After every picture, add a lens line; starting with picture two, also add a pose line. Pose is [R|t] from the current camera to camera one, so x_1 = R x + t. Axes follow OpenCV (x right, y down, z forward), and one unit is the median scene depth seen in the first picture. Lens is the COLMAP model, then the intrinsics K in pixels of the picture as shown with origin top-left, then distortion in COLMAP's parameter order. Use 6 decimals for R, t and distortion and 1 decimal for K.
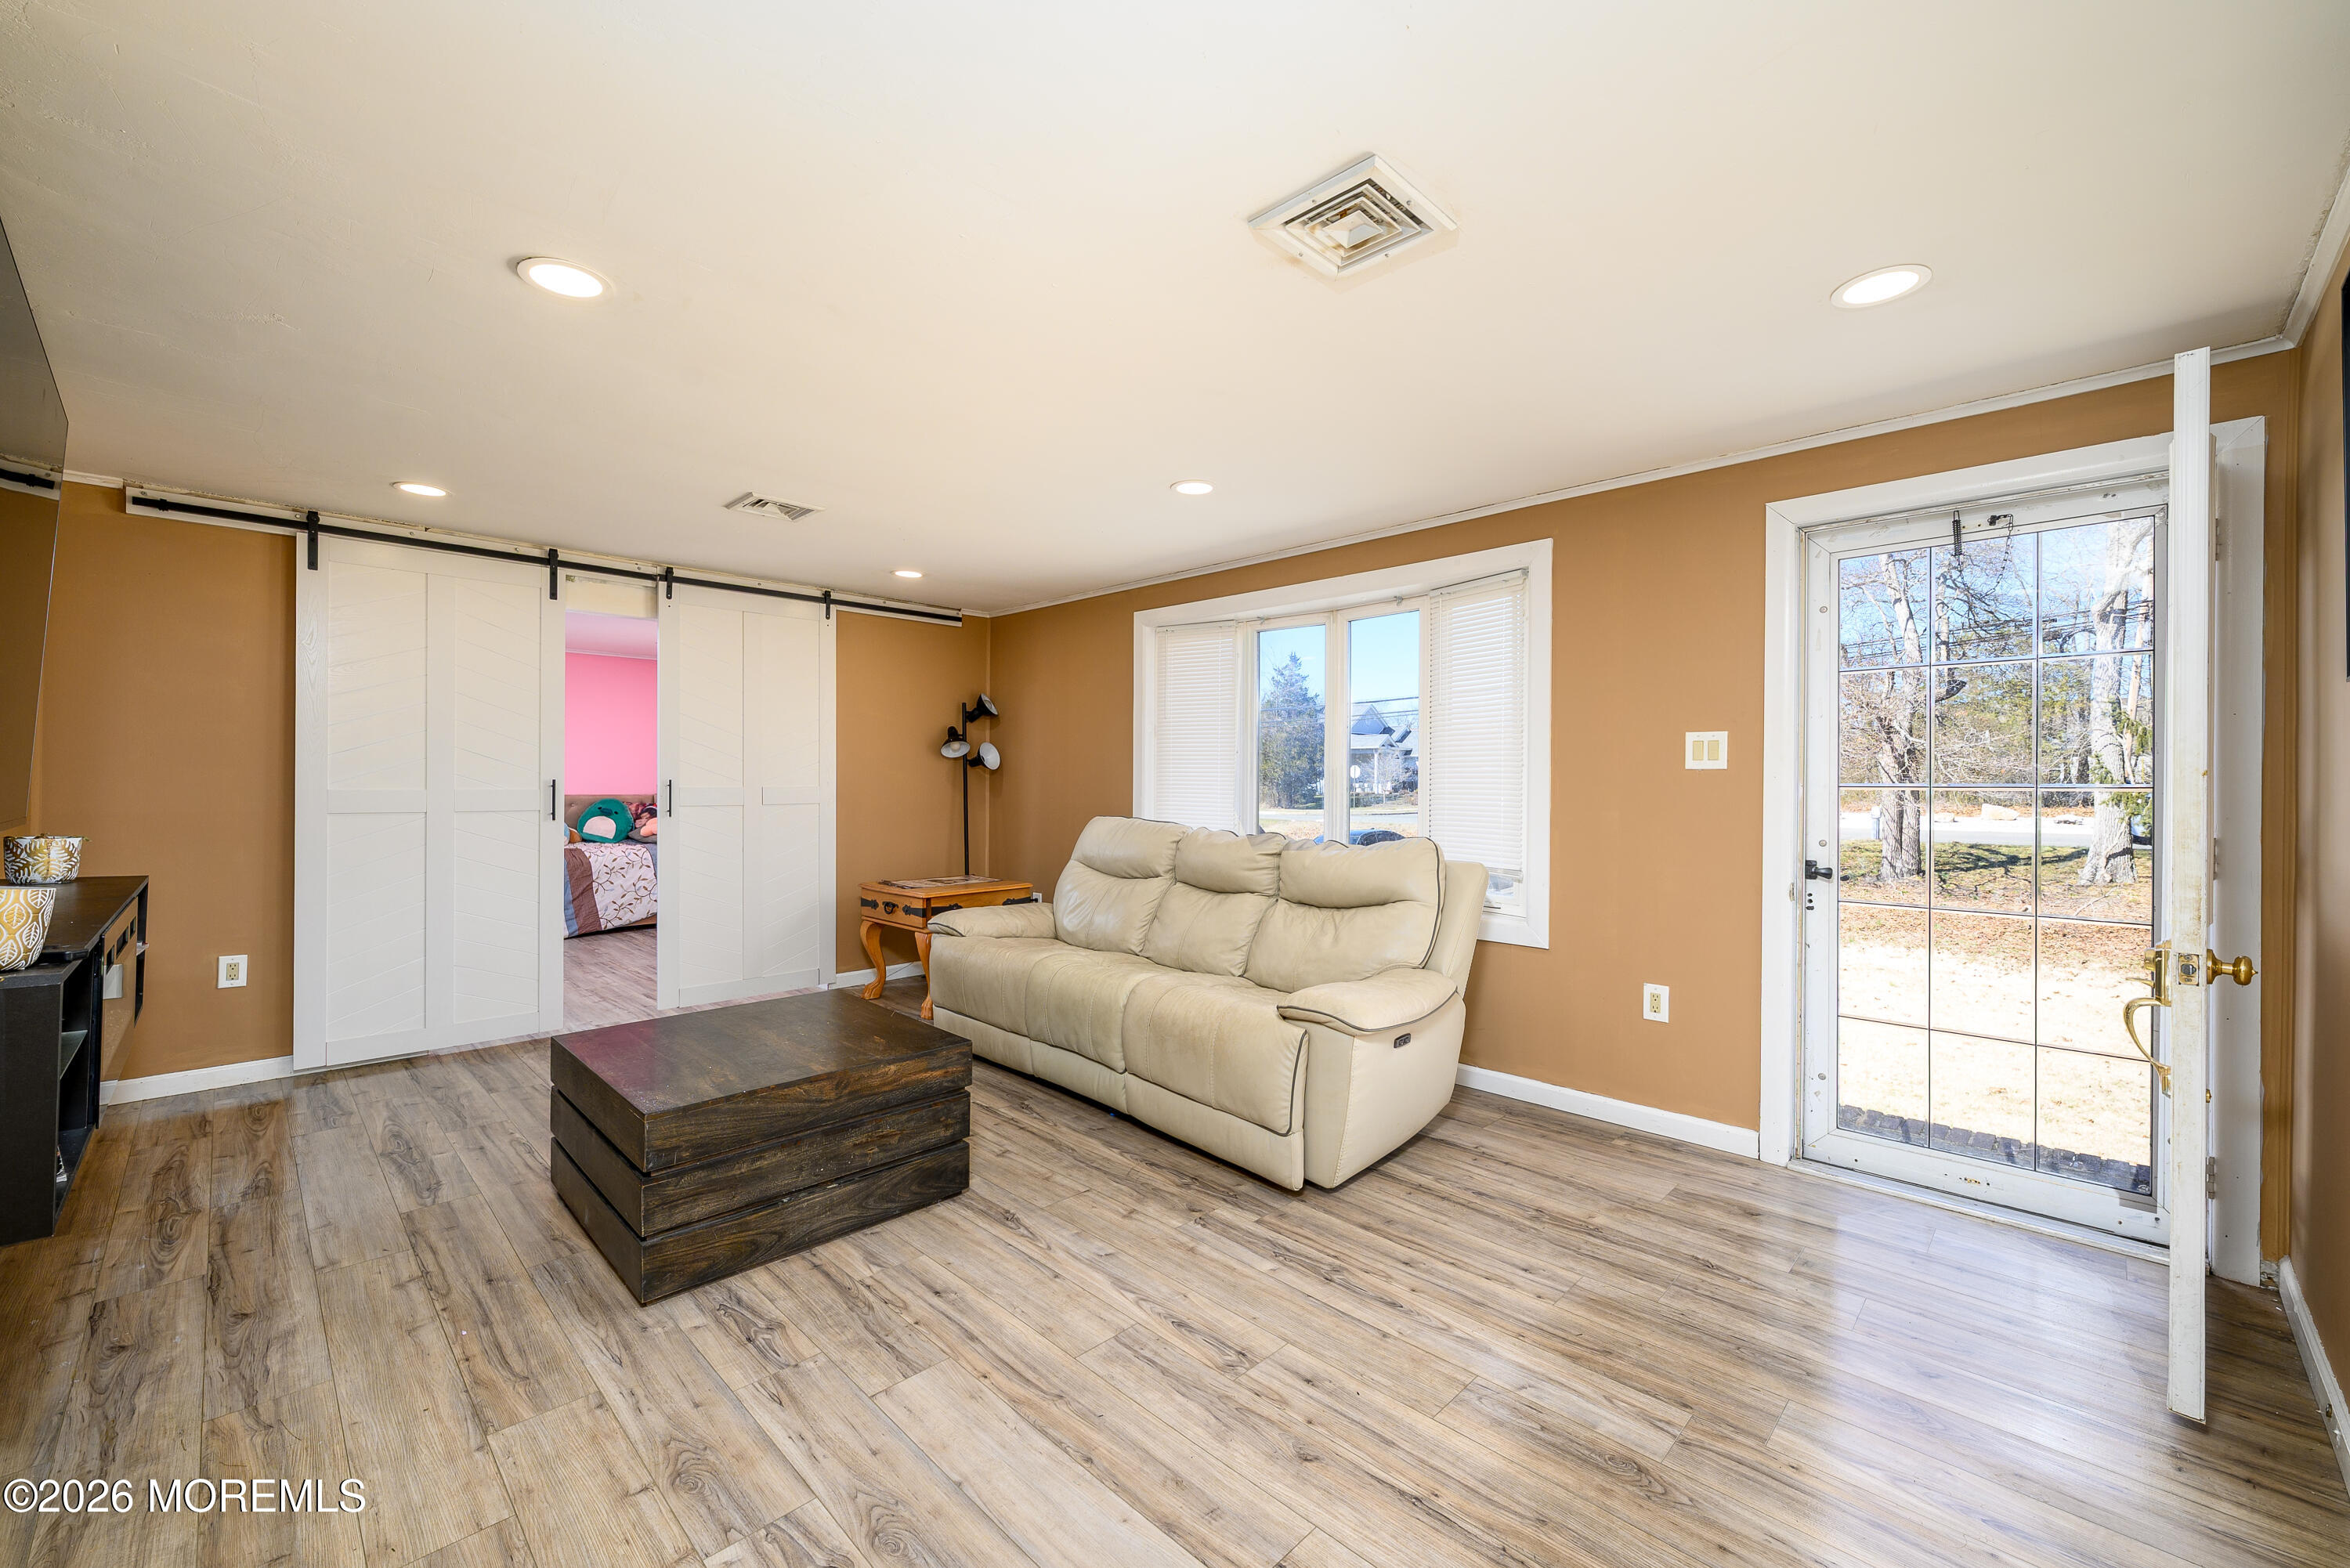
lens RADIAL K [[947.0, 0, 1175.0], [0, 947.0, 784.0], [0, 0, 1]] dist [-0.001046, -0.000369]
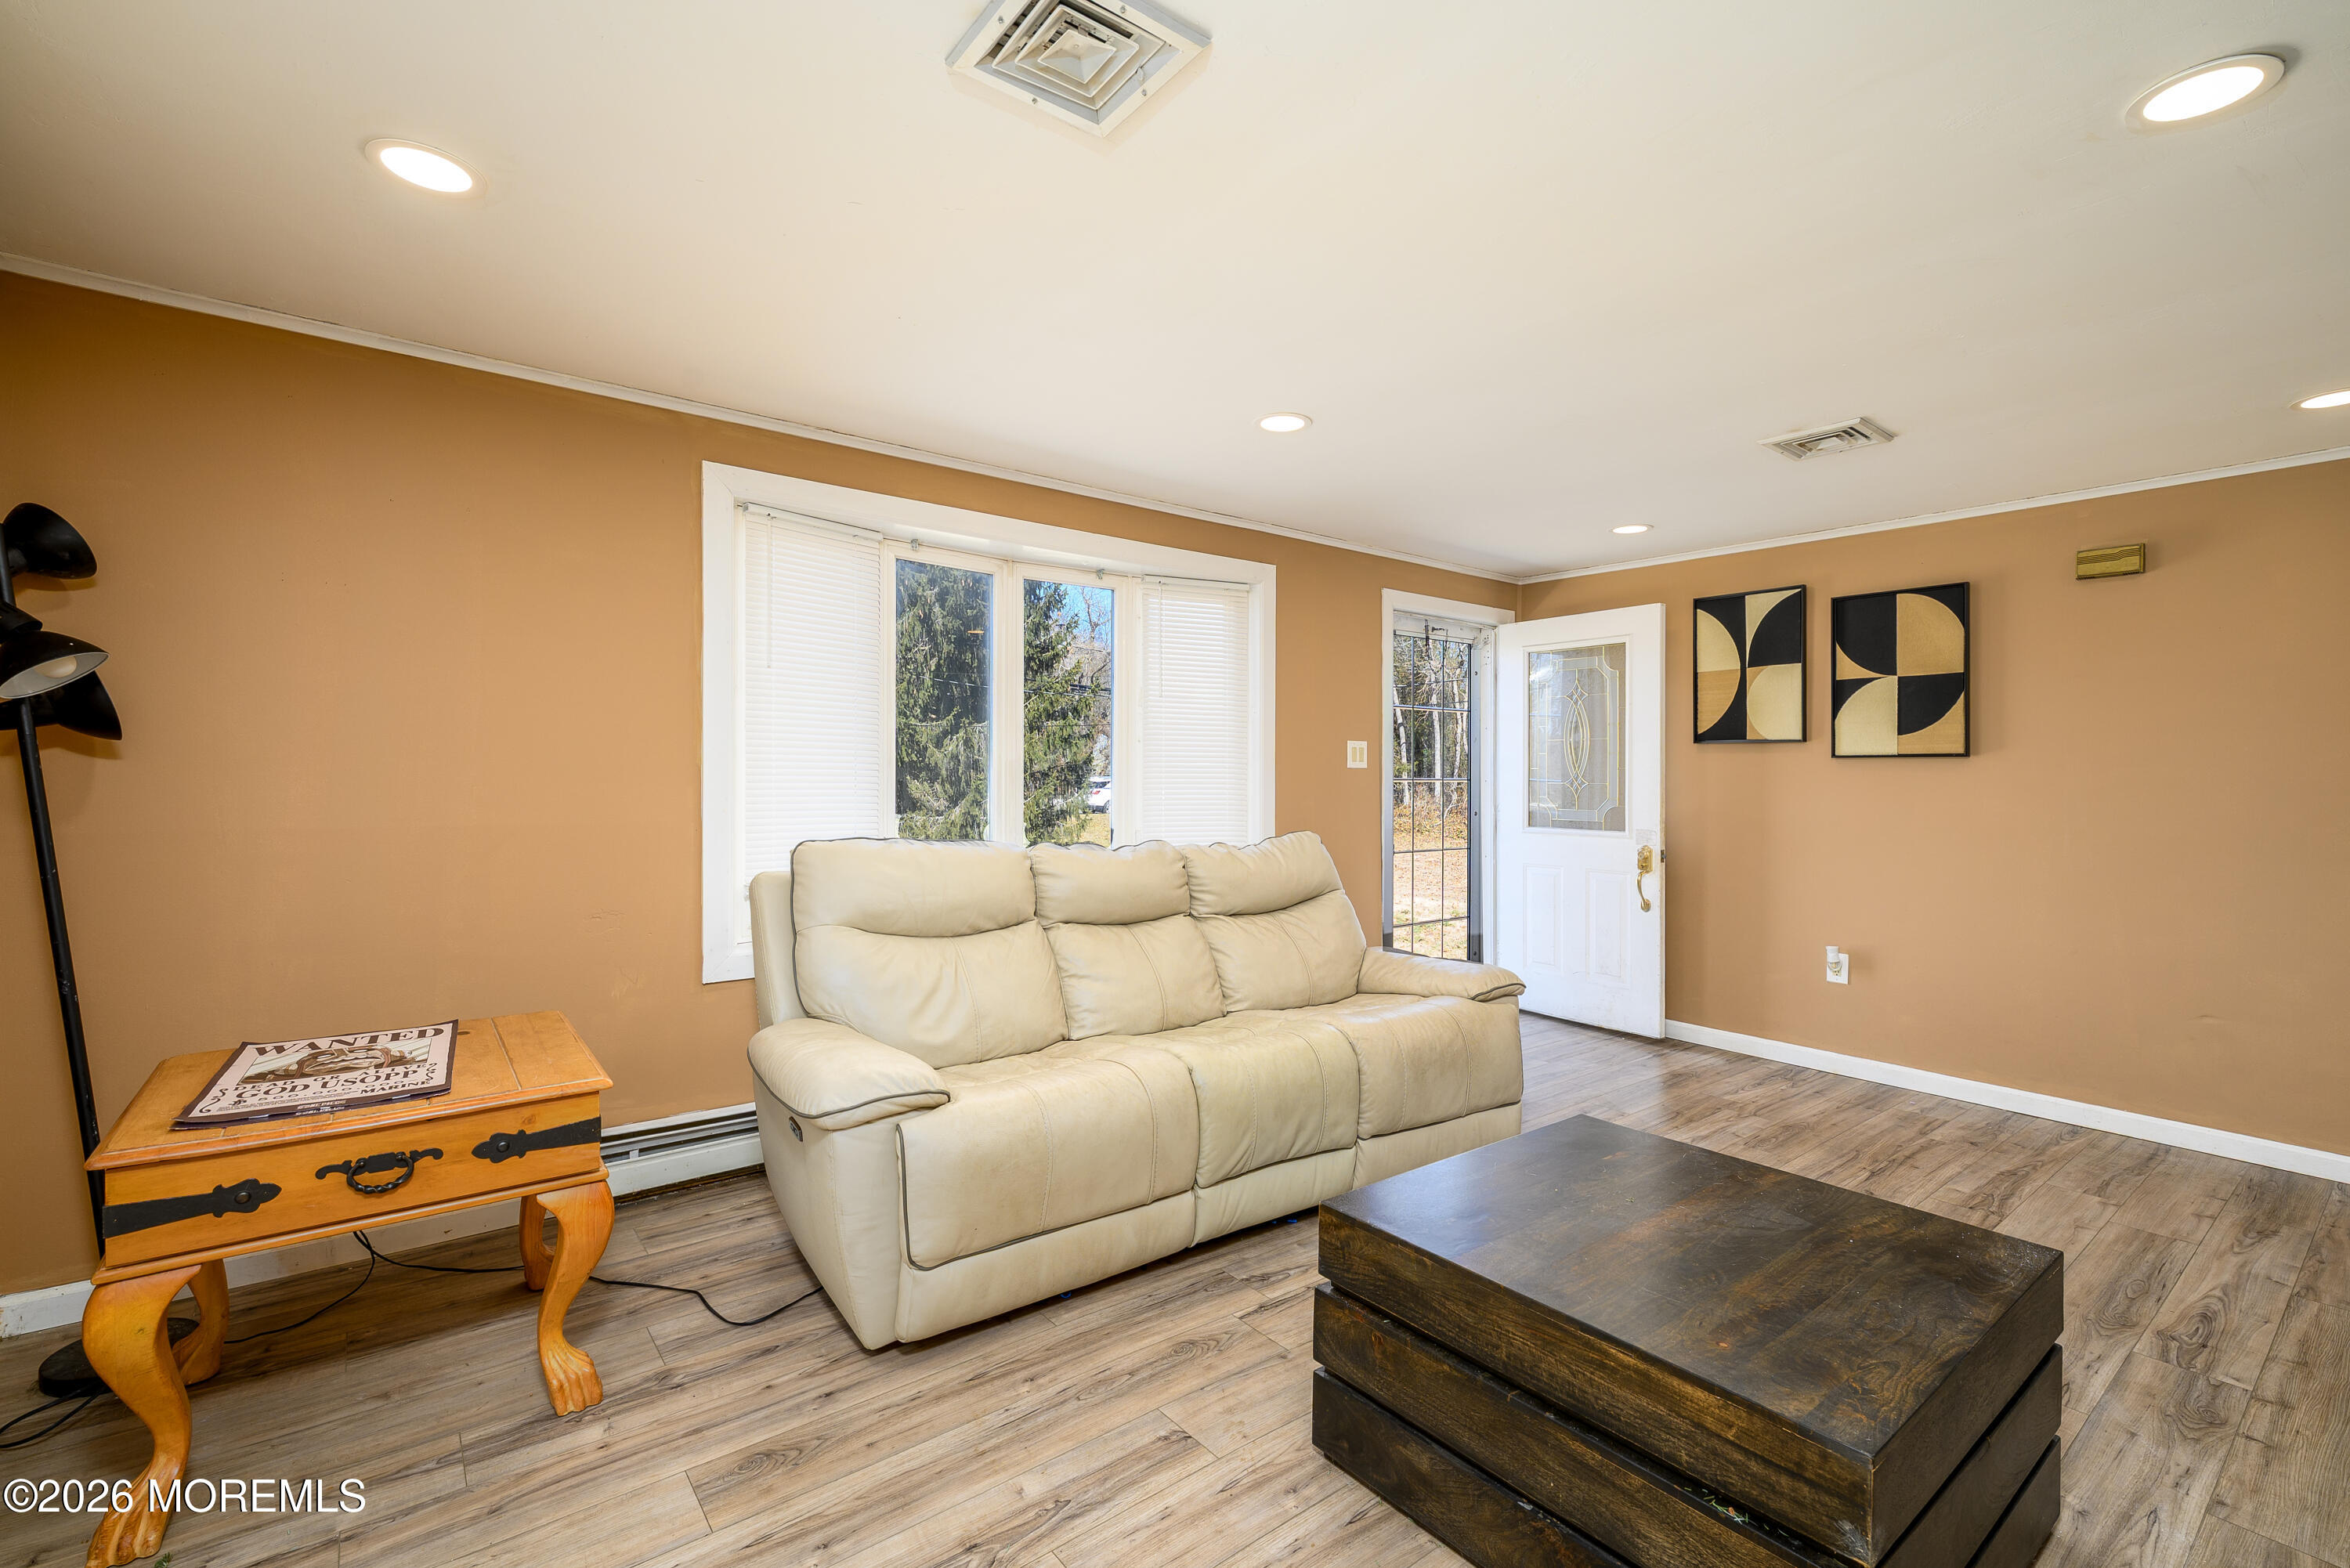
lens RADIAL K [[1040.5, 0, 1181.4], [0, 1040.5, 773.8], [0, 0, 1]] dist [-0.000821, -0.000367]
pose [[0.113665, -0.003370, 0.993513, -0.977609], [-0.004539, 0.999982, 0.003911, -0.011979], [-0.993509, -0.004954, 0.113647, 1.082146]]
